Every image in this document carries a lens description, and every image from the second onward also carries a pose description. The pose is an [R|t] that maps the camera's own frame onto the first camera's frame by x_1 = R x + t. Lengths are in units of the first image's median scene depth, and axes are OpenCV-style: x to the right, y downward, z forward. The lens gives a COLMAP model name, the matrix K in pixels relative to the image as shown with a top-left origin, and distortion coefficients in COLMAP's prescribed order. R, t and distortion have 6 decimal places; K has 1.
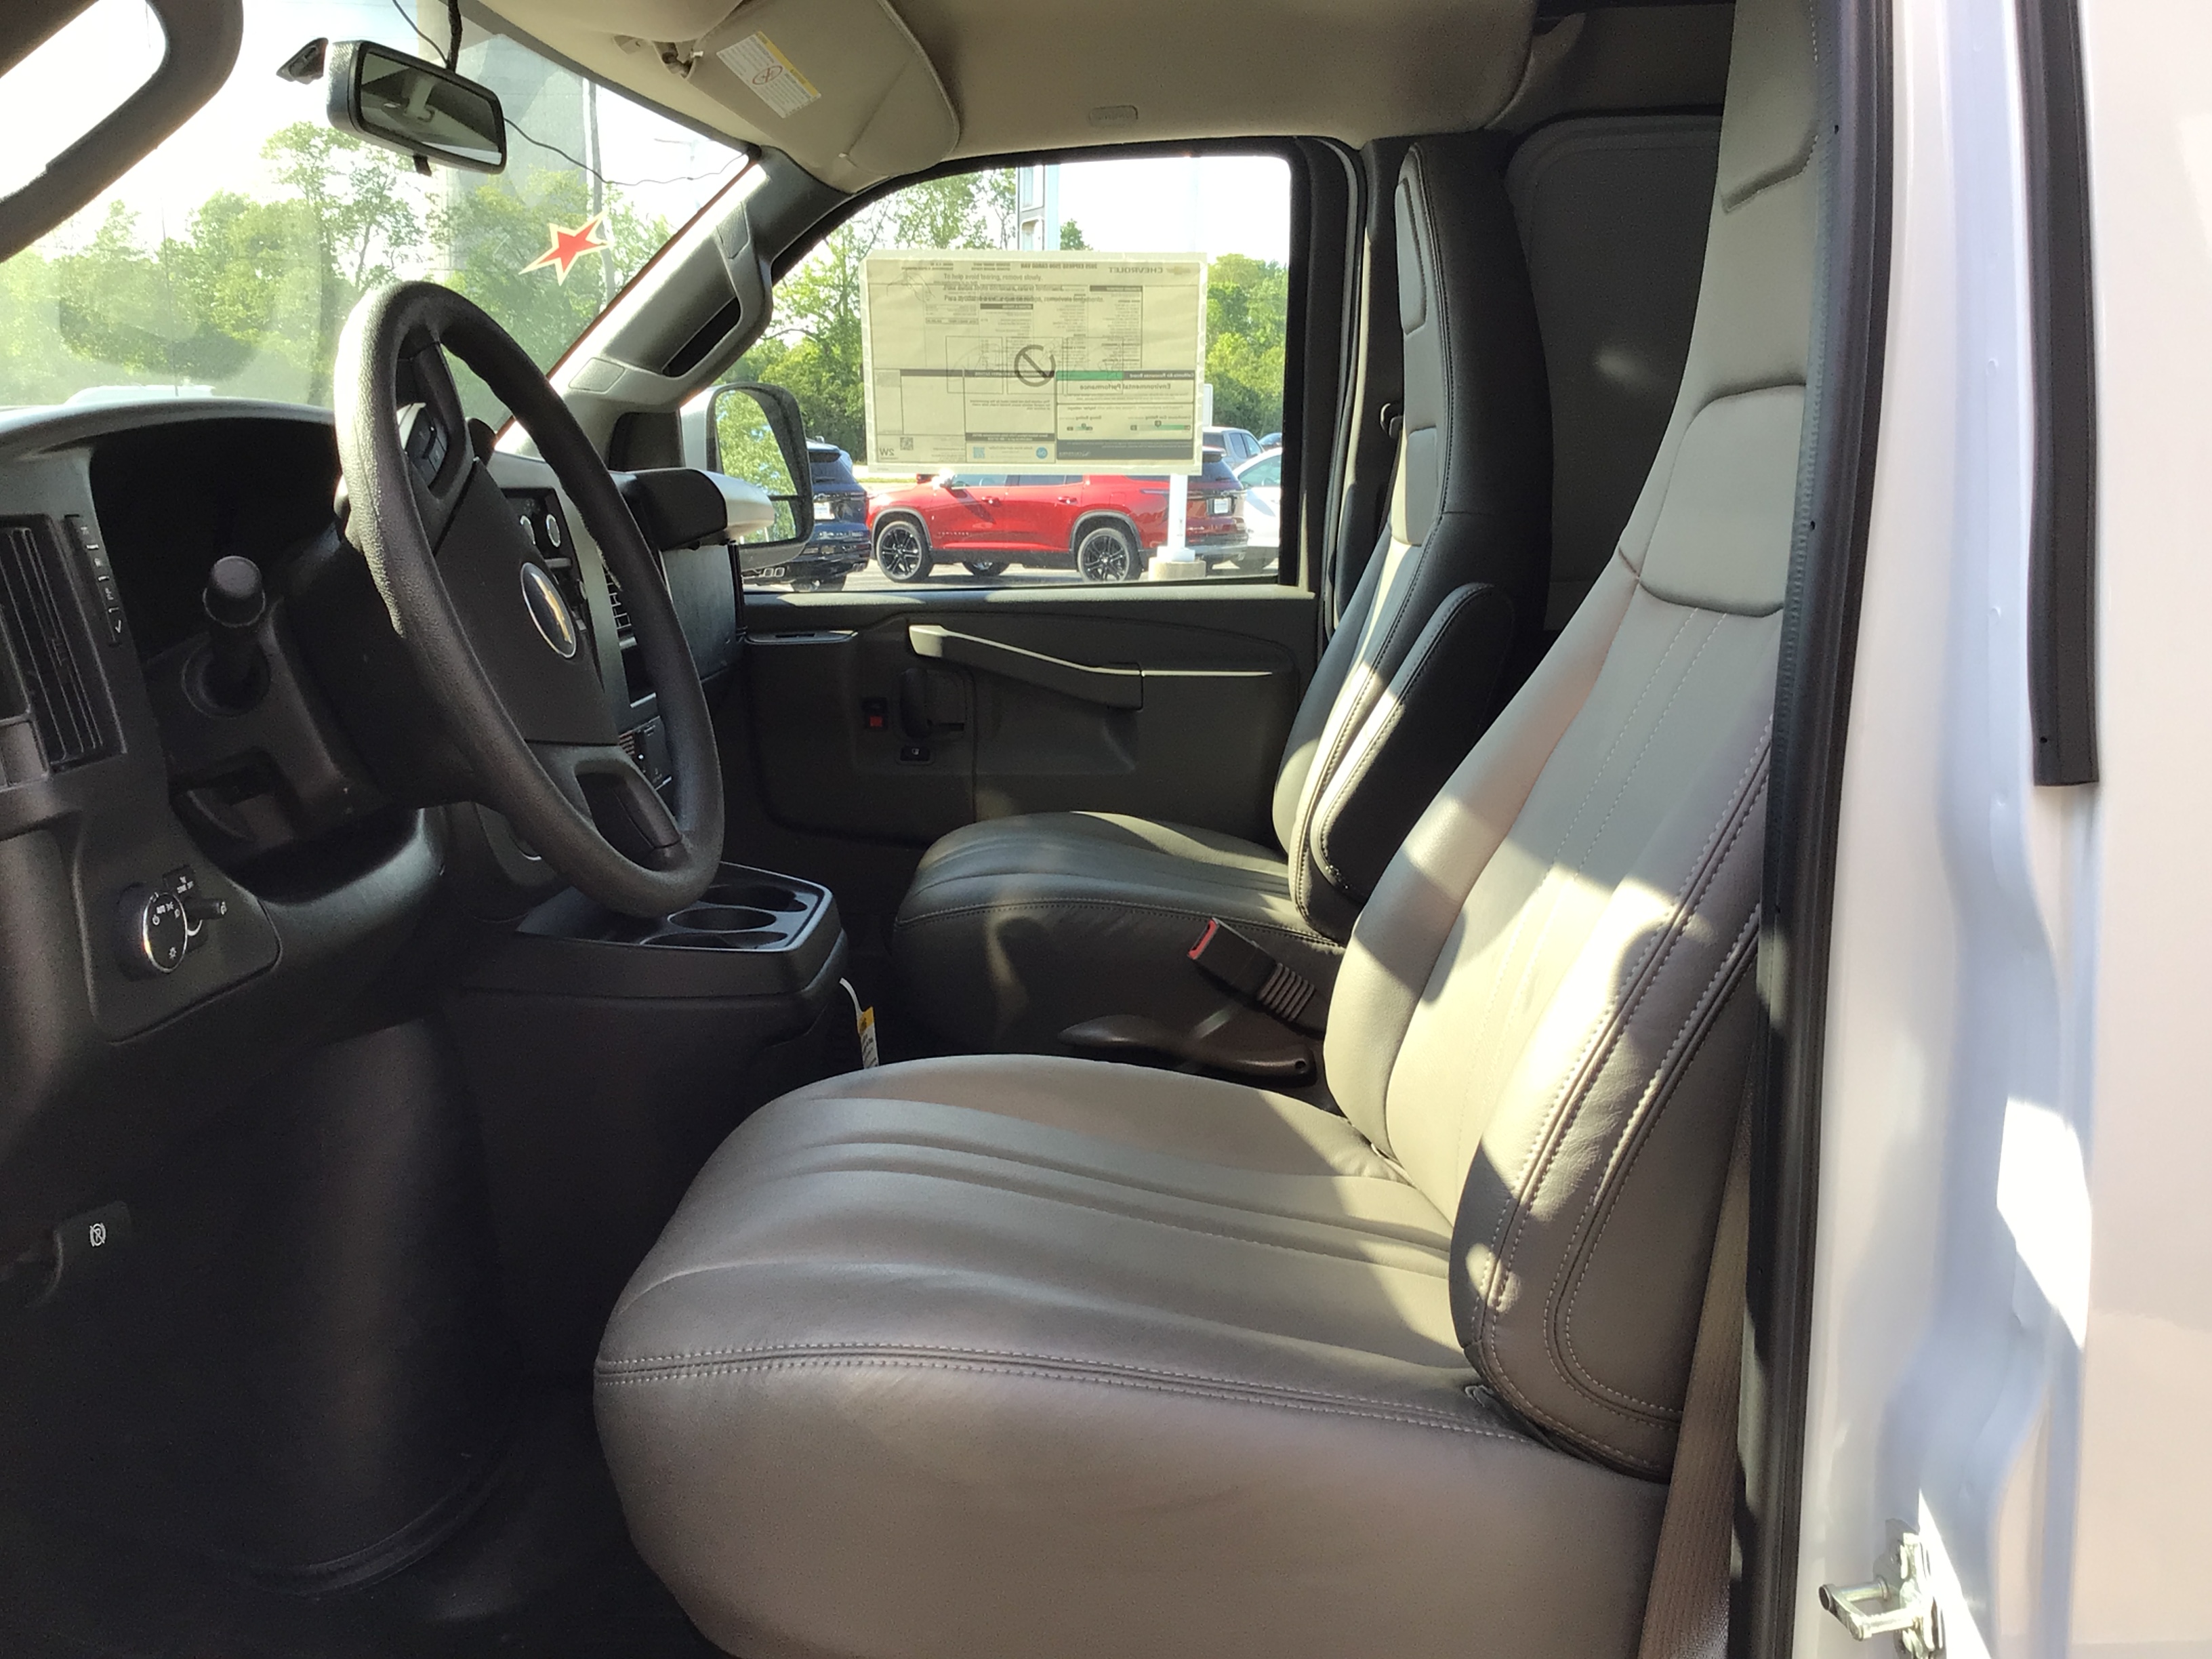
lens RADIAL K [[1987.8, 0, 1106.0], [0, 1987.8, 829.5], [0, 0, 1]] dist [0.106203, -0.194221]
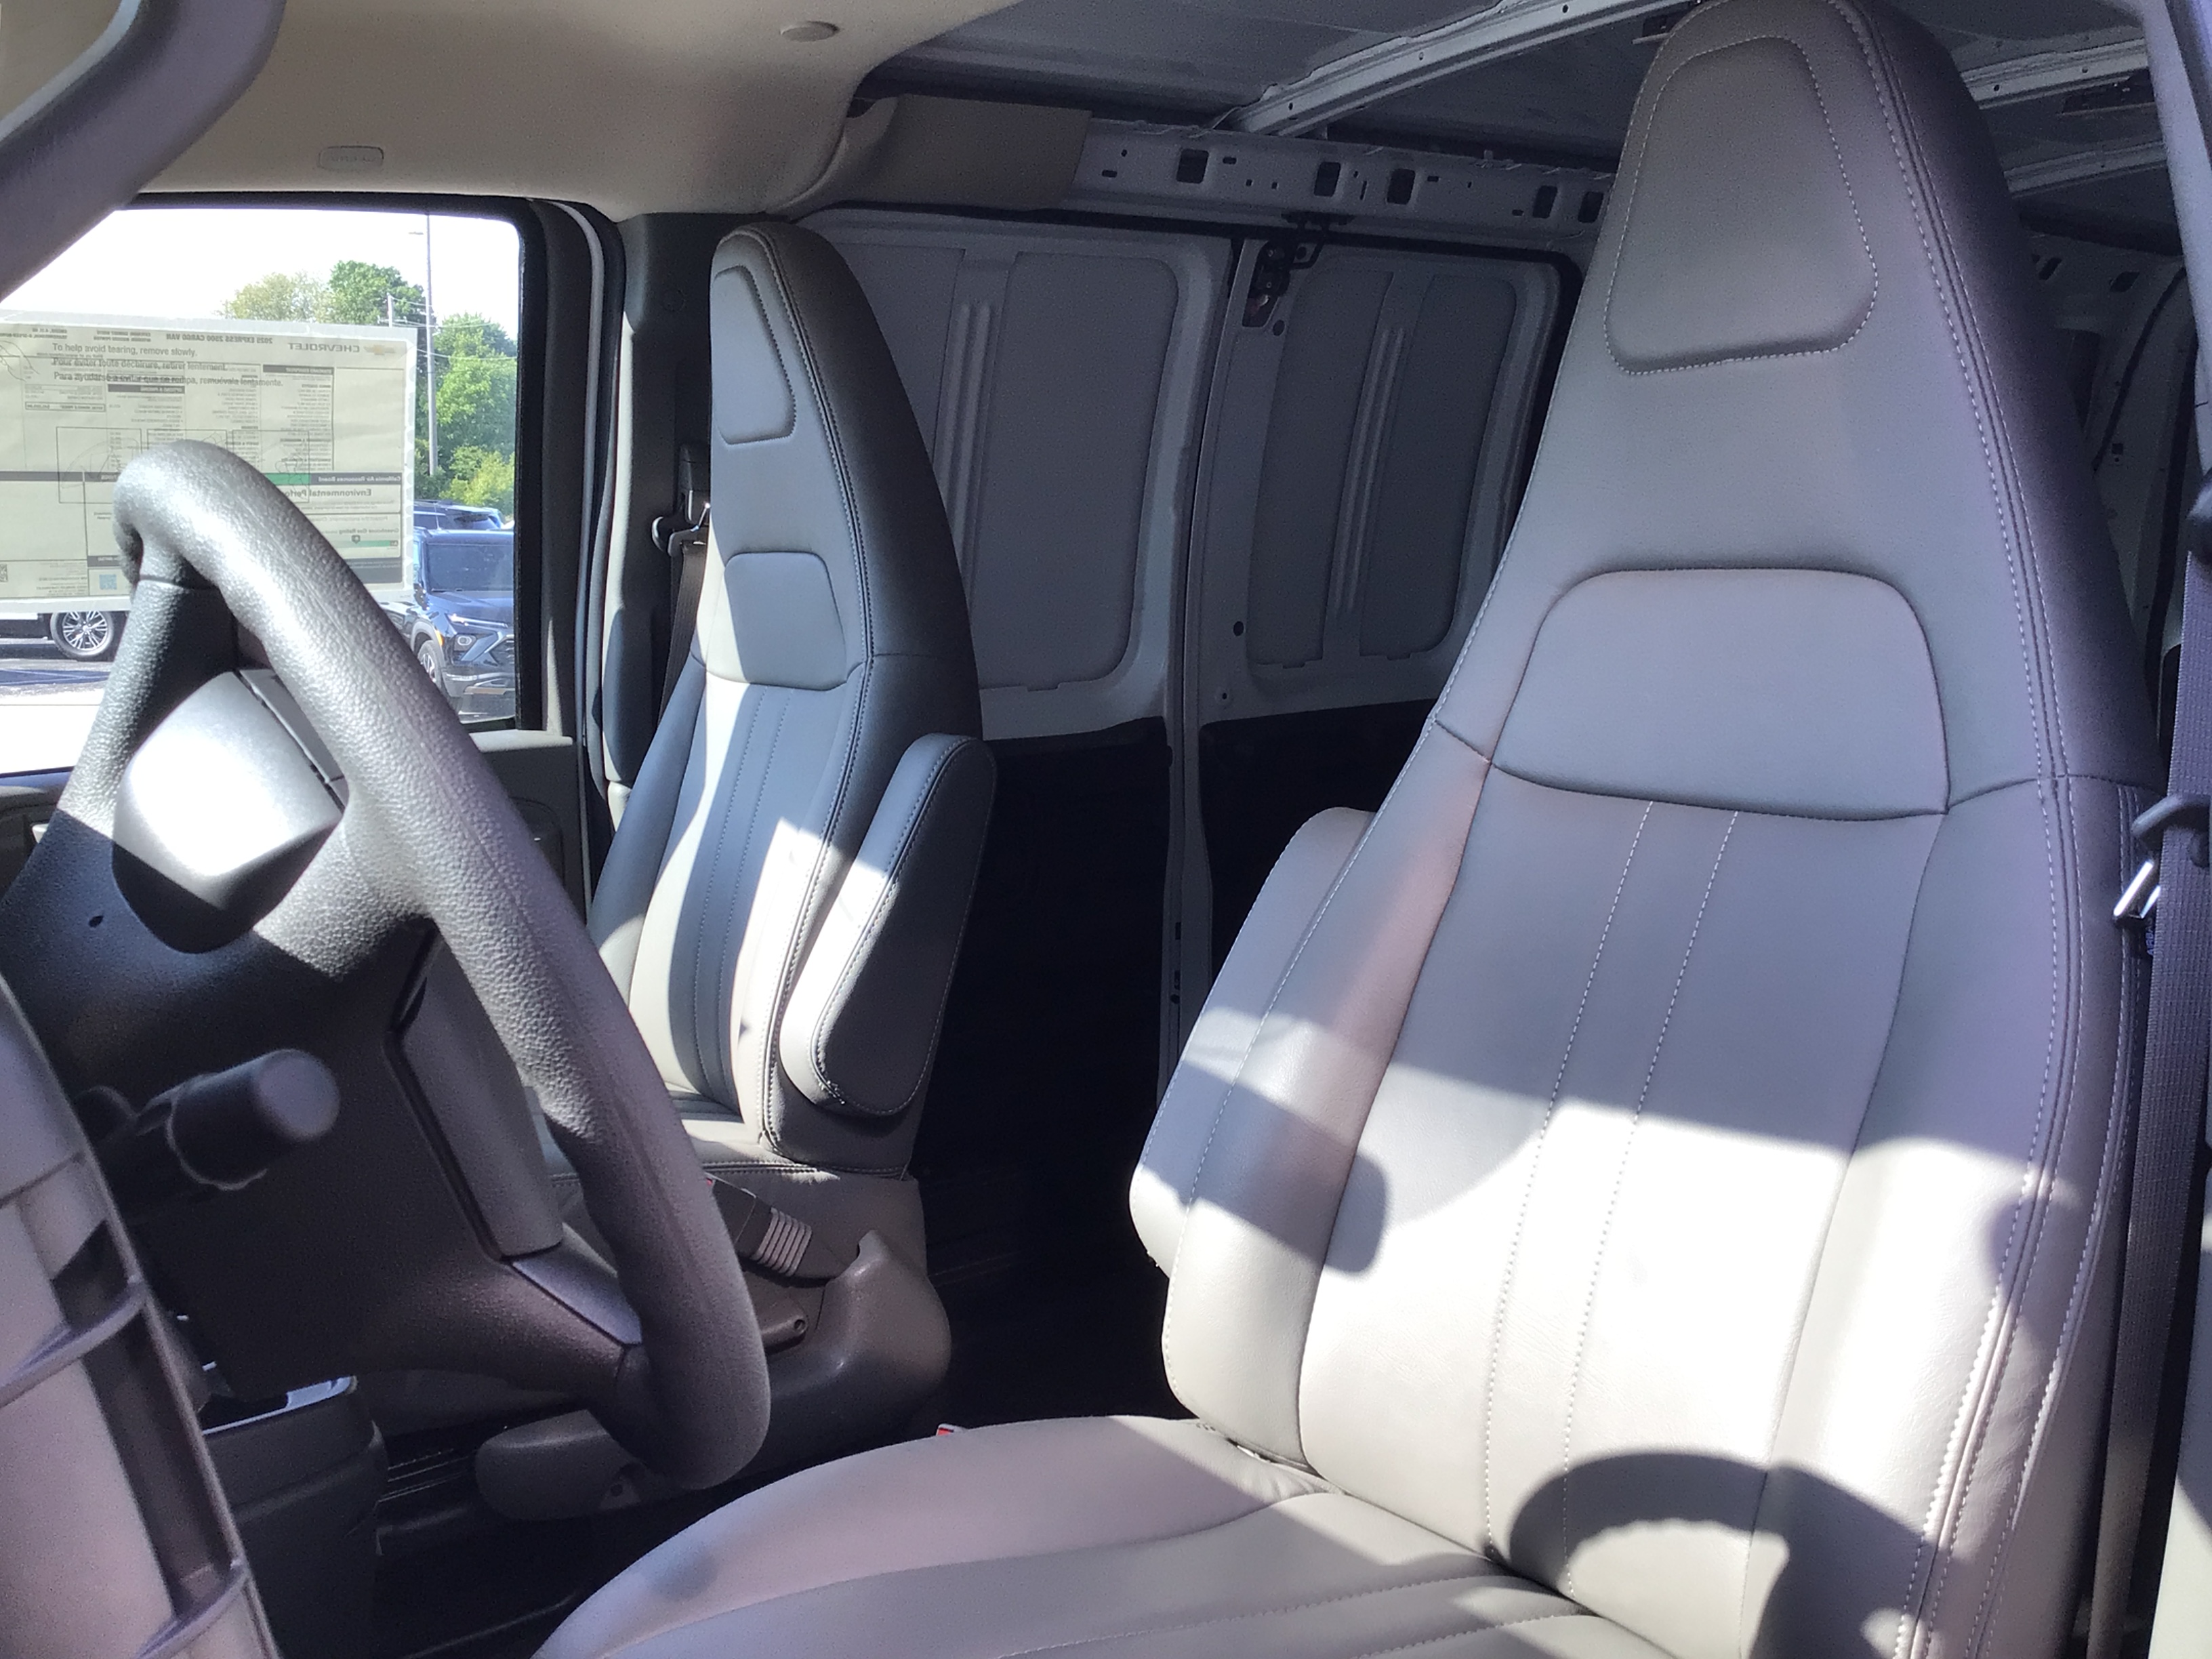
lens RADIAL K [[2012.8, 0, 1103.1], [0, 2012.8, 839.0], [0, 0, 1]] dist [0.056716, -0.090882]
pose [[0.811711, -0.104541, 0.574627, -0.214133], [0.116286, 0.993080, 0.016405, -0.066382], [-0.572365, 0.053505, 0.818251, 0.187629]]
